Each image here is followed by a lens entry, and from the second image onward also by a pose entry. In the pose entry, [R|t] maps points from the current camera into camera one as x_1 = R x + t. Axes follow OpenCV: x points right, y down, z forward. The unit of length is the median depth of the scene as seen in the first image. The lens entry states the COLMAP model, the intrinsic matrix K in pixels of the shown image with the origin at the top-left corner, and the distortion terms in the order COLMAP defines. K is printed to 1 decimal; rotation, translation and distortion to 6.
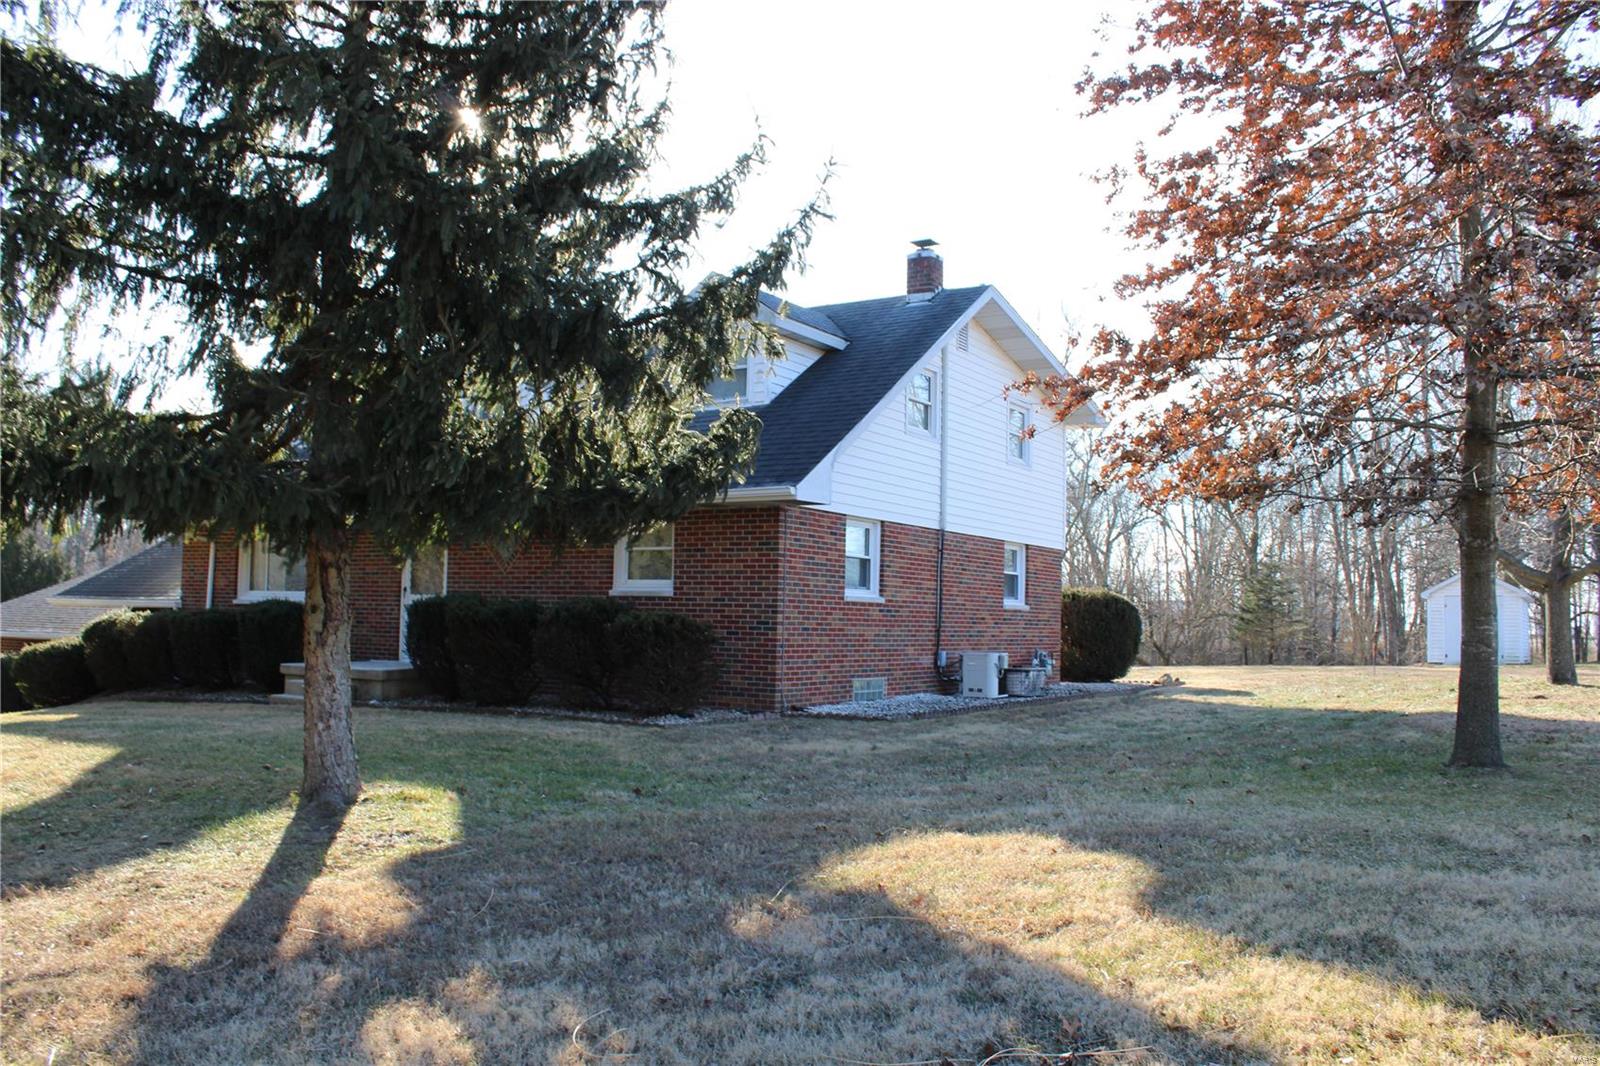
lens RADIAL K [[1335.1, 0, 796.7], [0, 1335.1, 540.8], [0, 0, 1]] dist [-0.162671, 0.148703]
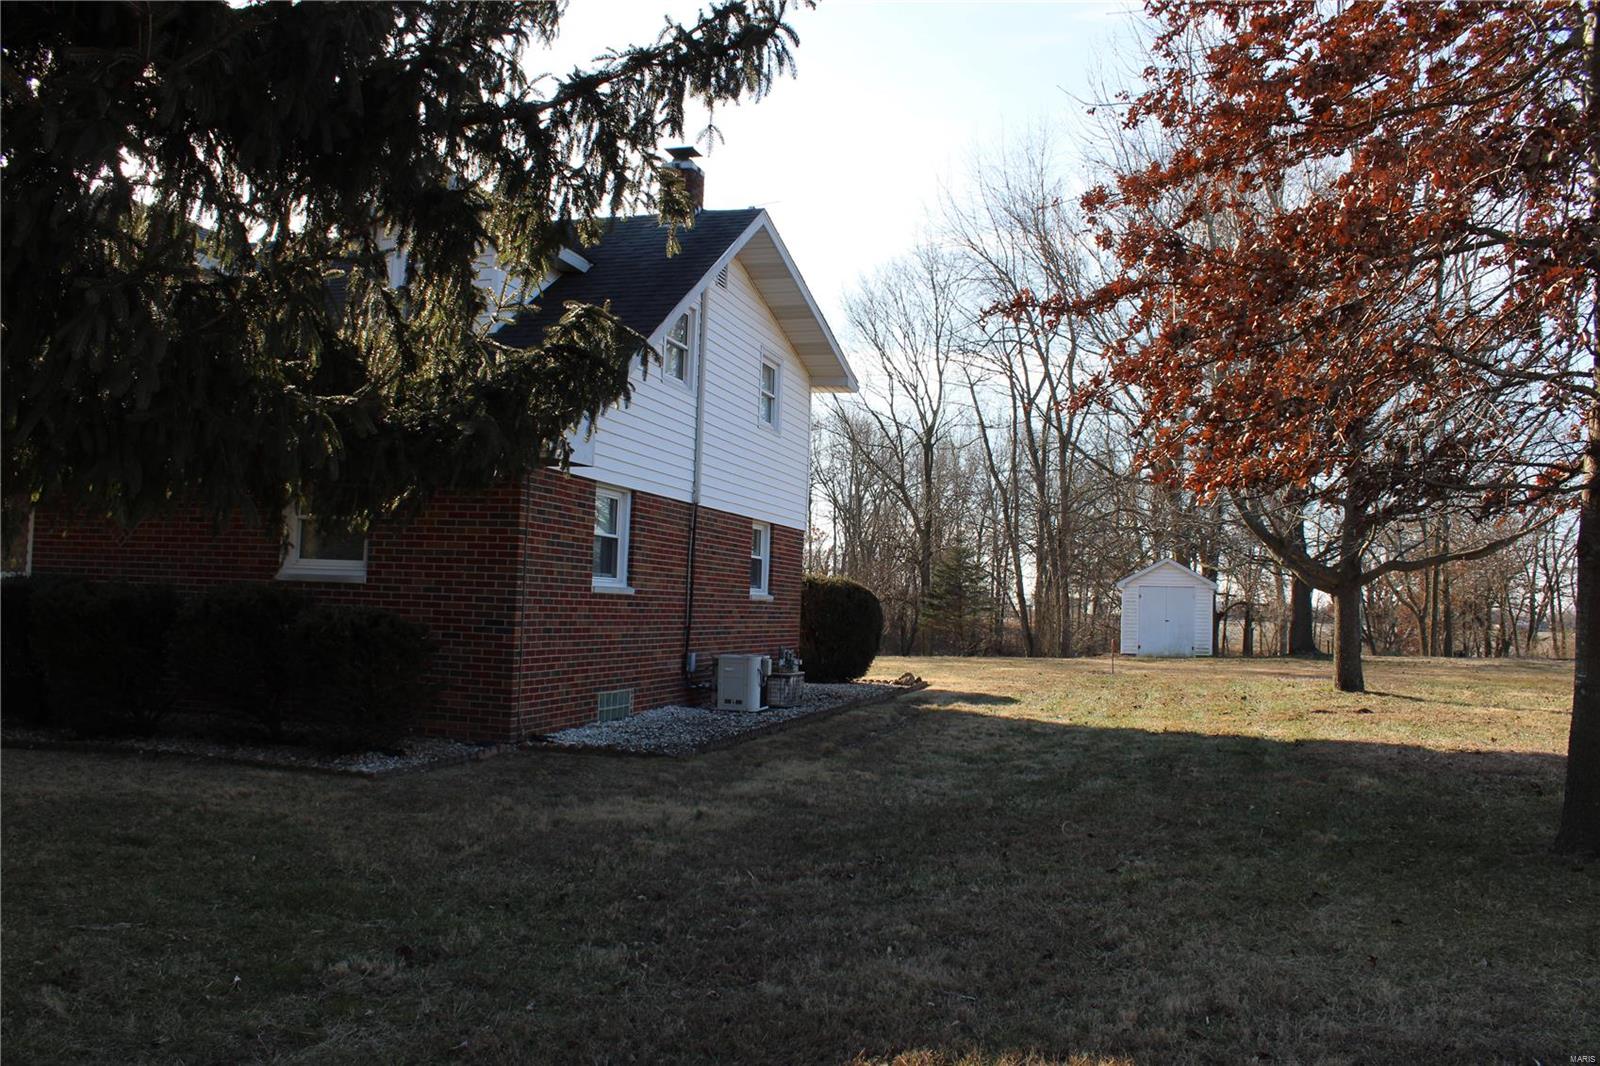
lens RADIAL K [[1335.1, 0, 811.8], [0, 1335.1, 516.4], [0, 0, 1]] dist [-0.162671, 0.148703]
pose [[0.954930, 0.032261, 0.295074, -0.071003], [-0.034050, 0.999420, 0.000927, -0.004042], [-0.294873, -0.010932, 0.955474, 0.229083]]
